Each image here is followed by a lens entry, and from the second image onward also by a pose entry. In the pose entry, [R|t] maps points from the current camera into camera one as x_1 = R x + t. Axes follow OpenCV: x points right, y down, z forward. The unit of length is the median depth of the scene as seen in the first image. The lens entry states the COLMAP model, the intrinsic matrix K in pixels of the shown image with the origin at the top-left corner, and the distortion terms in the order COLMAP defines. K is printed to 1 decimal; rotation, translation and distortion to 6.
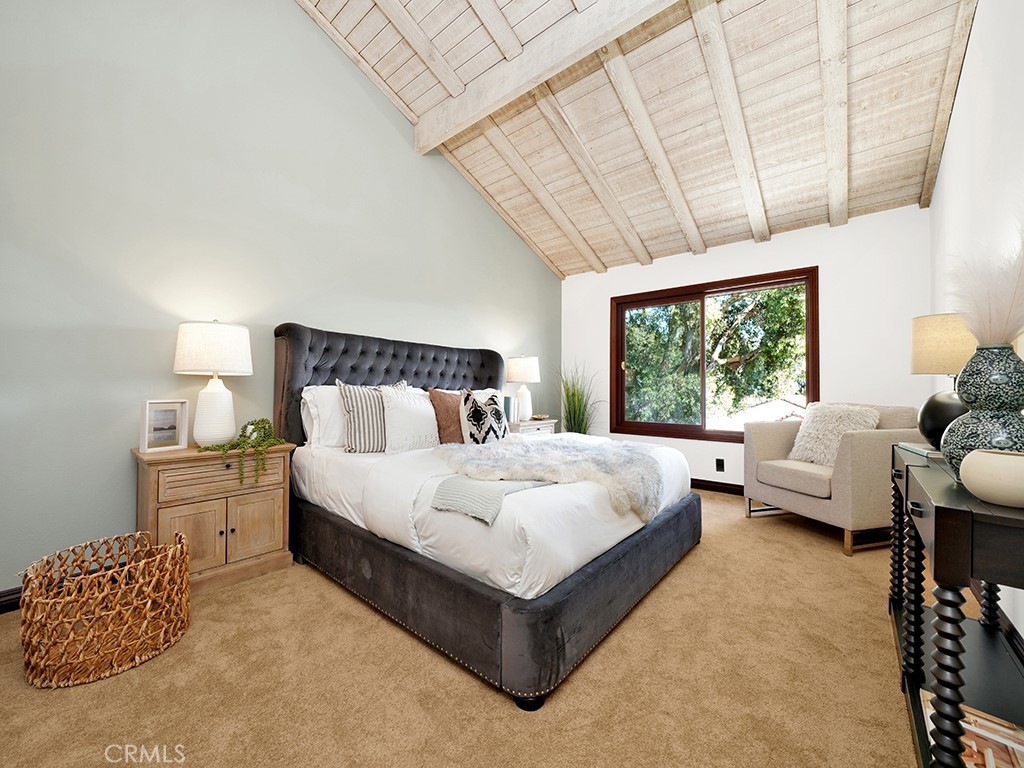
lens RADIAL K [[406.0, 0, 512.0], [0, 406.0, 384.0], [0, 0, 1]] dist [-0.000451, -0.000067]
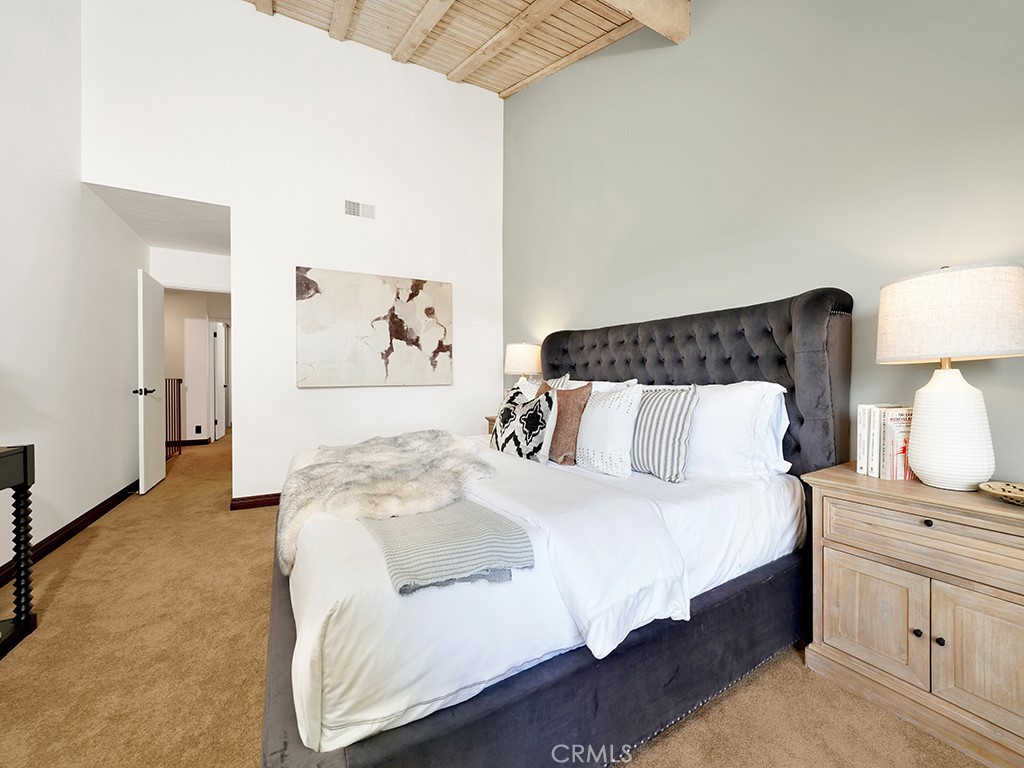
lens RADIAL K [[406.0, 0, 512.0], [0, 406.0, 384.0], [0, 0, 1]] dist [-0.000451, -0.000067]
pose [[-0.365113, -0.003528, -0.930957, 0.636336], [0.022372, 0.999671, -0.012562, 0.021243], [0.930695, -0.025414, -0.364913, 1.258410]]
